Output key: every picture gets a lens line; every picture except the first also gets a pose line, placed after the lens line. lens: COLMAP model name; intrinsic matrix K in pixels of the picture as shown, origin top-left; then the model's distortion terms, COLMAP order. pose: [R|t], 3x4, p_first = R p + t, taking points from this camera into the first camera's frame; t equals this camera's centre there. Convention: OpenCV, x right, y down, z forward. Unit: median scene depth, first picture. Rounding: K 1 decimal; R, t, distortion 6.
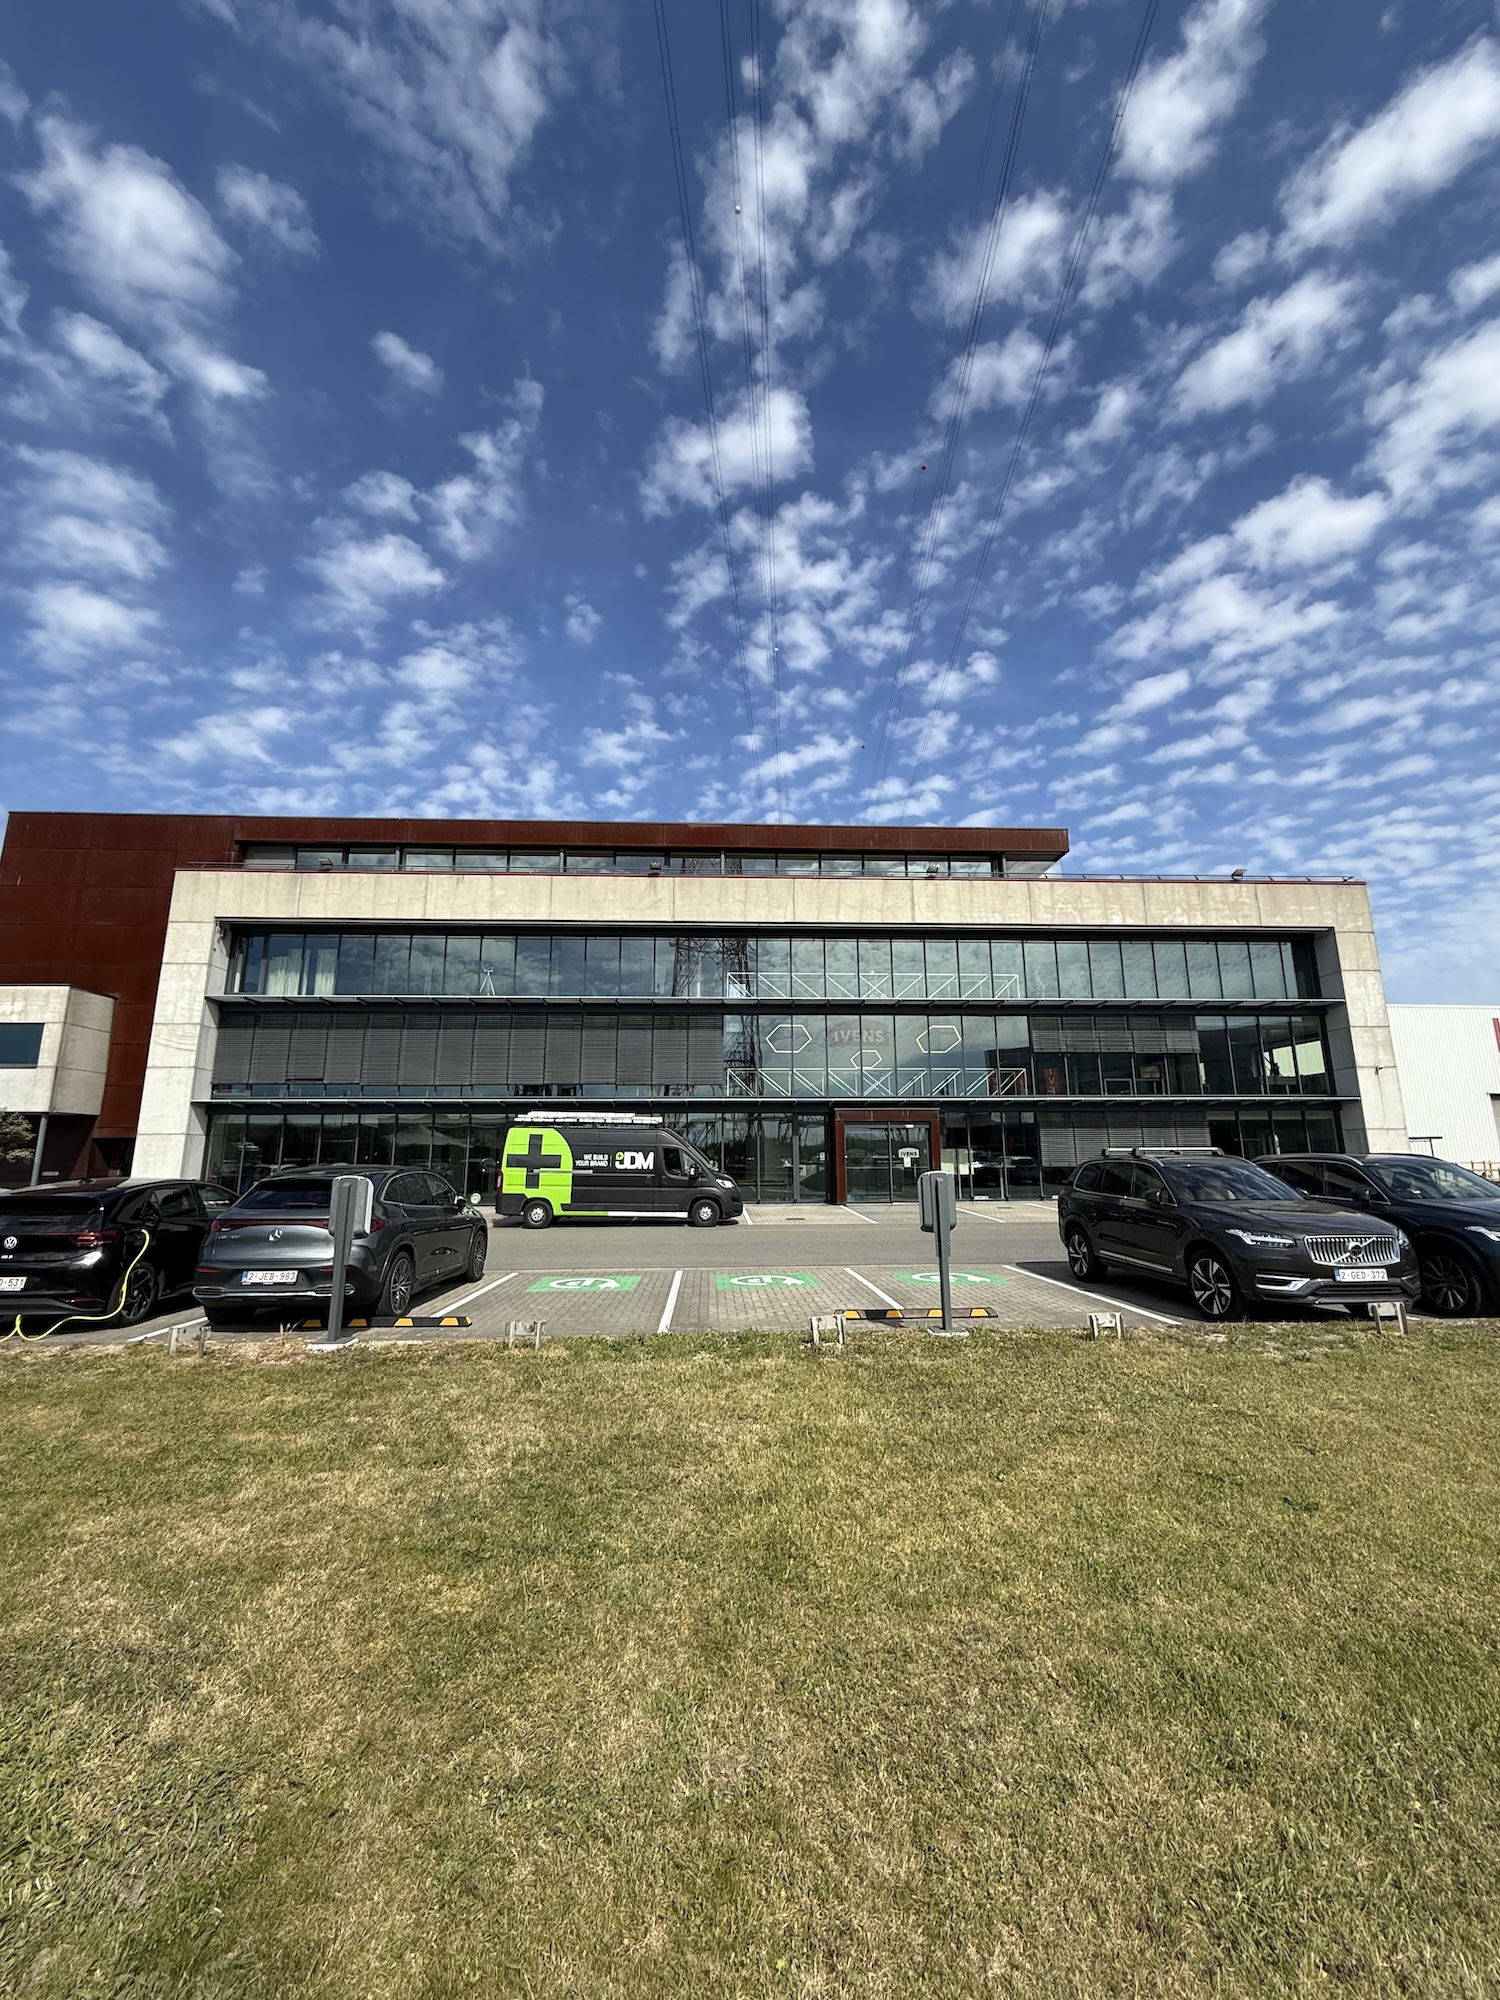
lens RADIAL K [[792.8, 0, 750.0], [0, 792.8, 1000.0], [0, 0, 1]] dist [-0.000336, -0.000008]
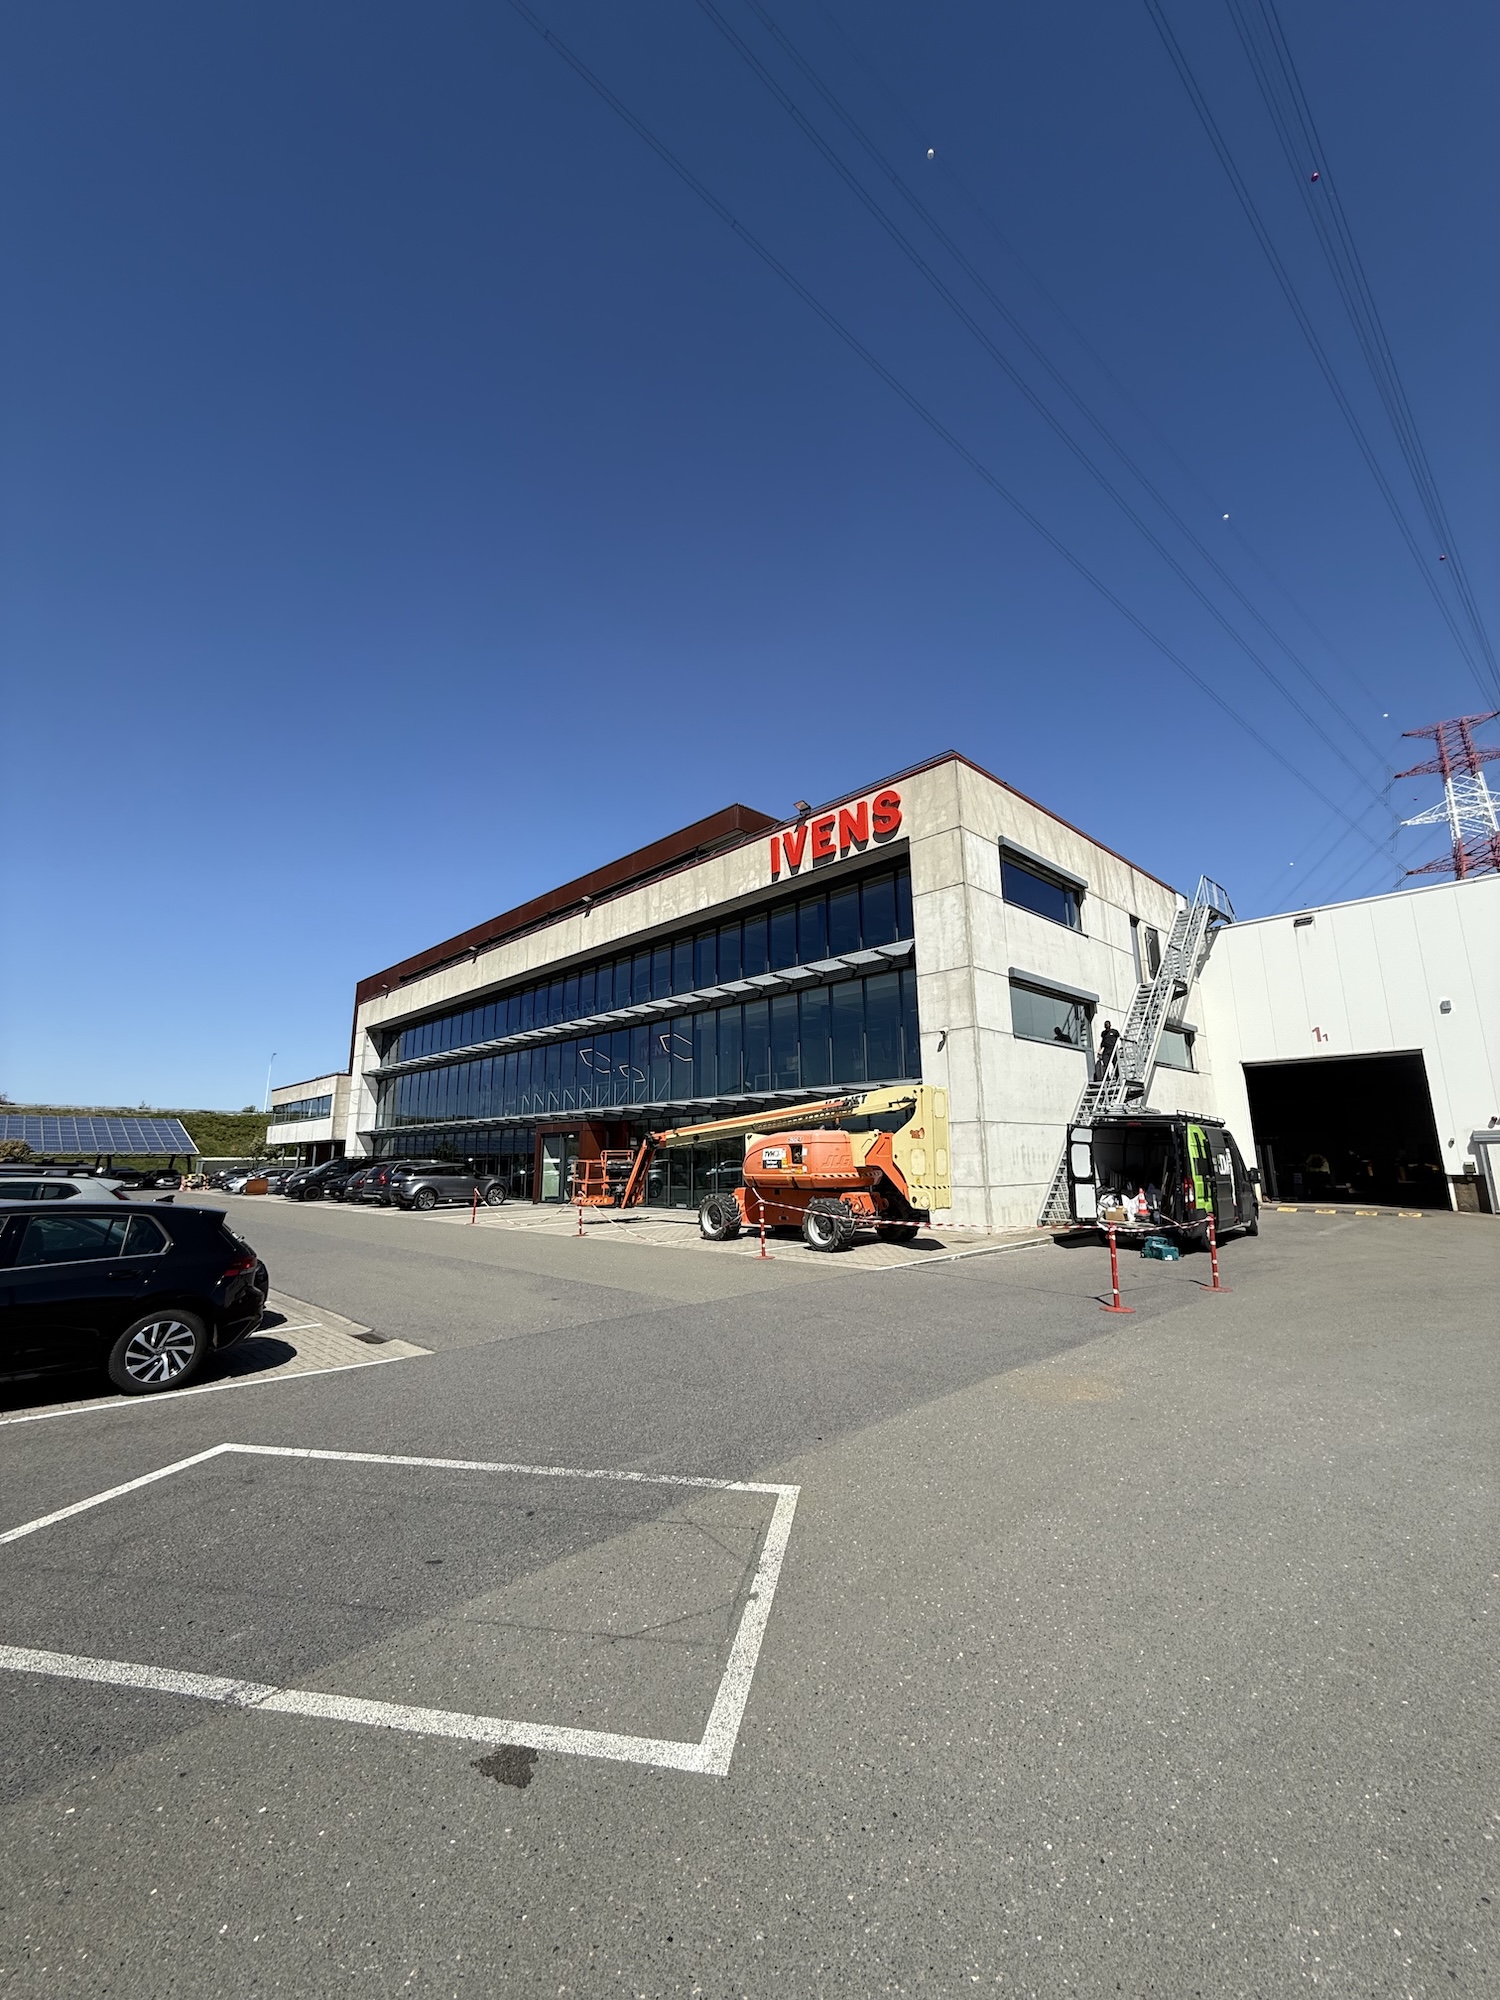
lens RADIAL K [[792.8, 0, 750.0], [0, 792.8, 1000.0], [0, 0, 1]] dist [-0.000336, -0.000008]
pose [[0.659082, -0.149250, -0.737113, 1.154090], [0.154902, 0.986036, -0.061148, 0.072655], [0.735946, -0.073879, 0.672998, 0.418122]]
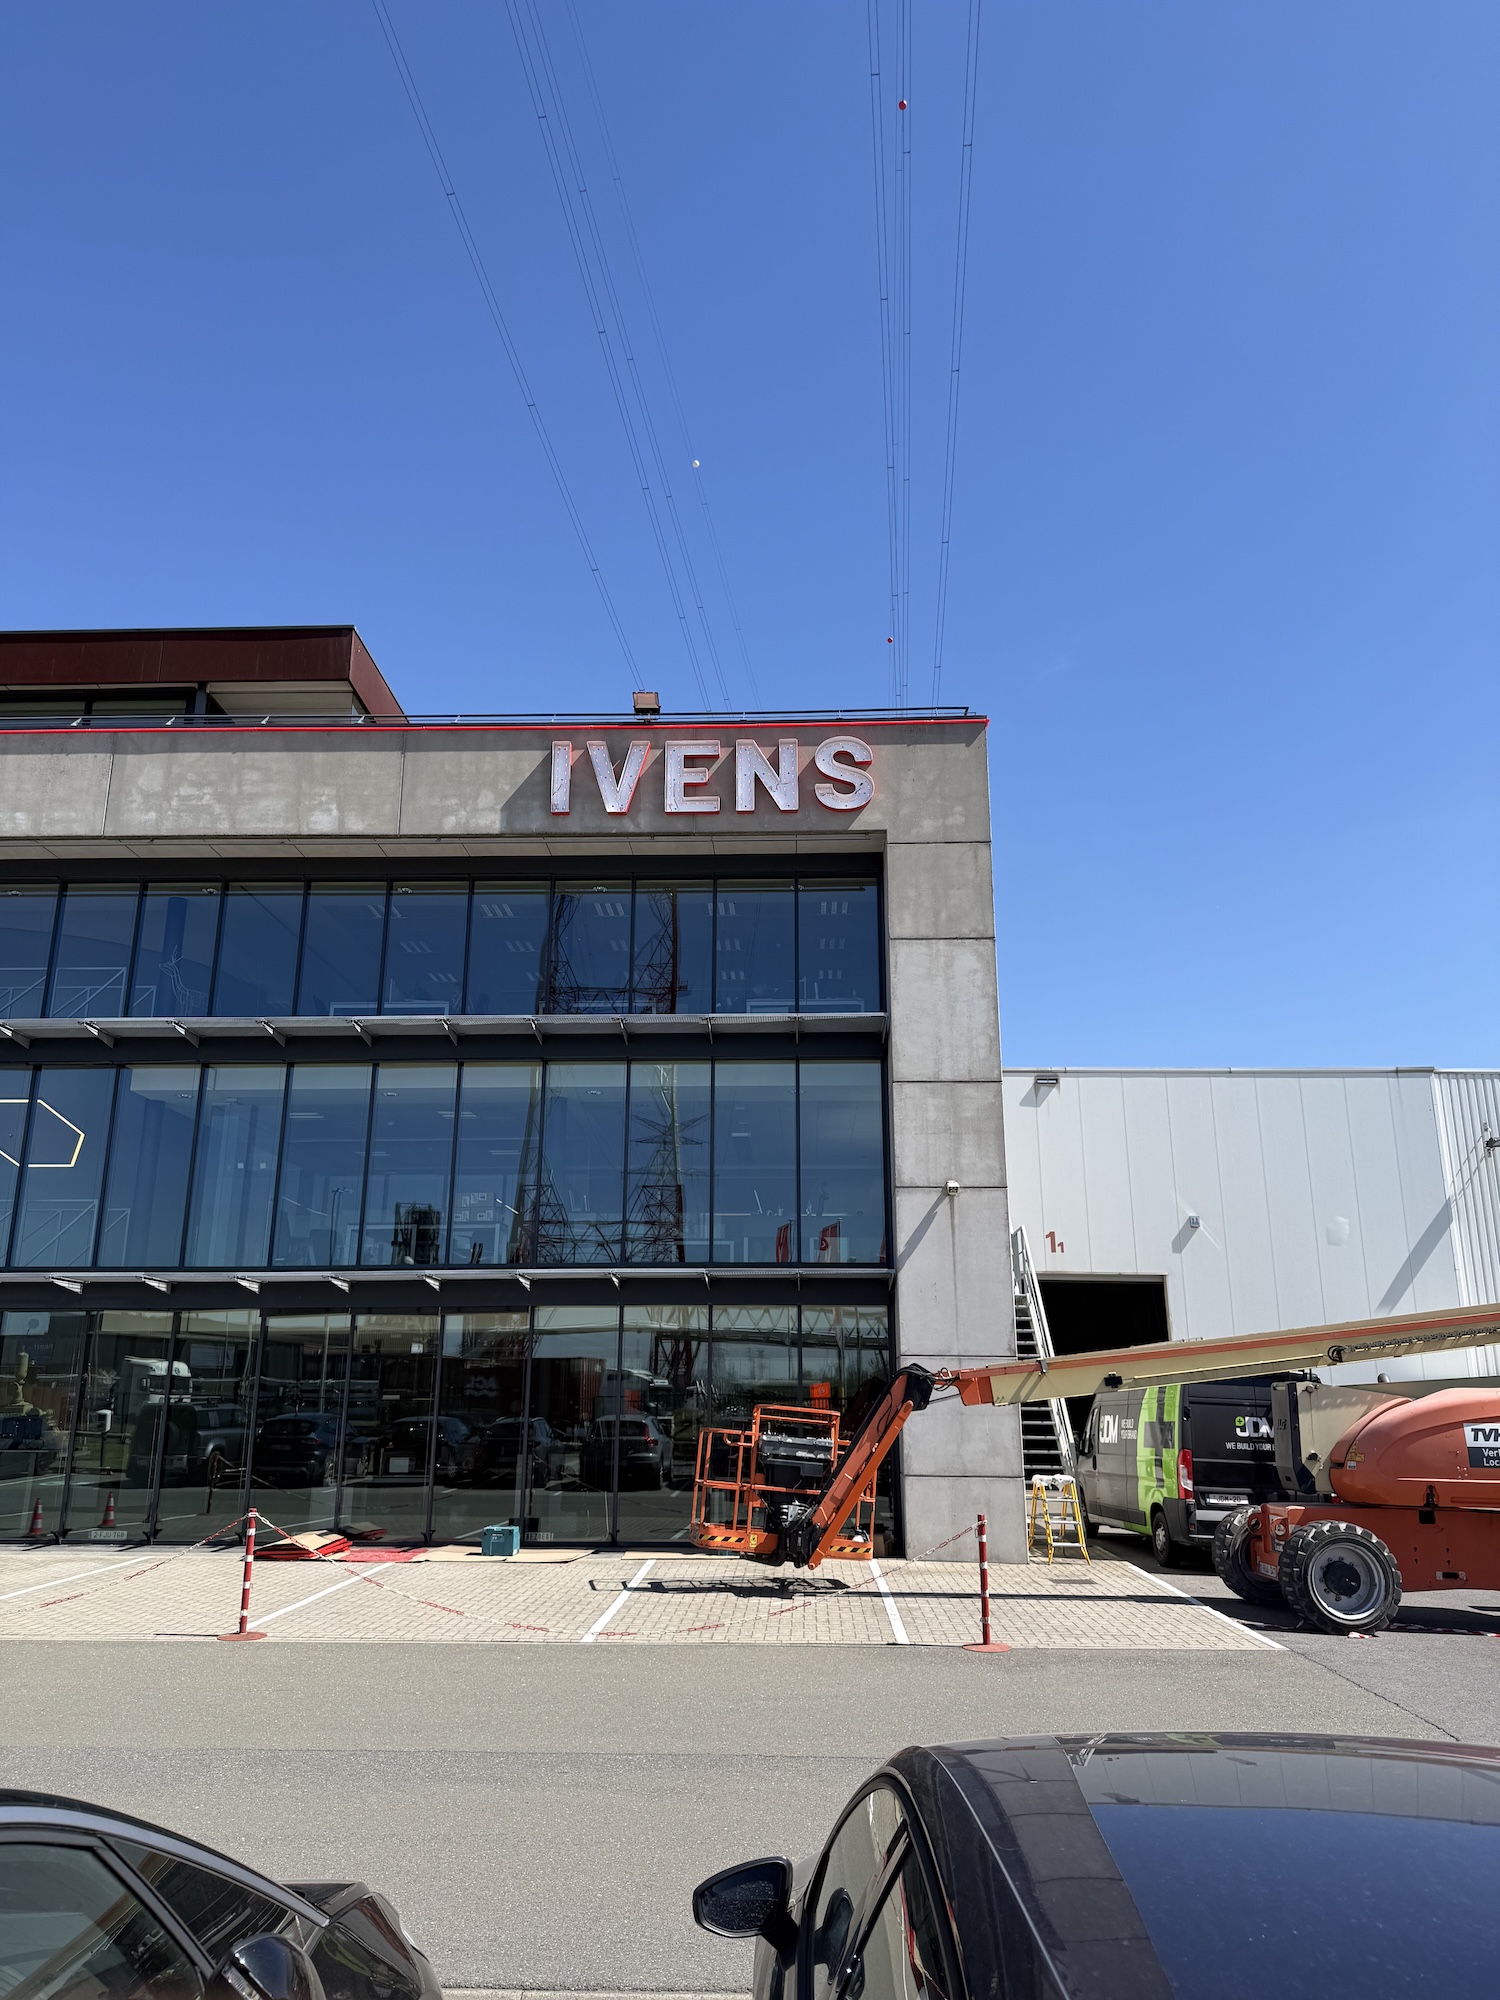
lens RADIAL K [[1373.9, 0, 750.0], [0, 1373.9, 1000.0], [0, 0, 1]] dist [0.051298, -0.000331]
pose [[0.997048, -0.012139, -0.075819, 0.729303], [0.005951, 0.996670, -0.081320, 0.047340], [0.076554, 0.080629, 0.993800, 0.328132]]
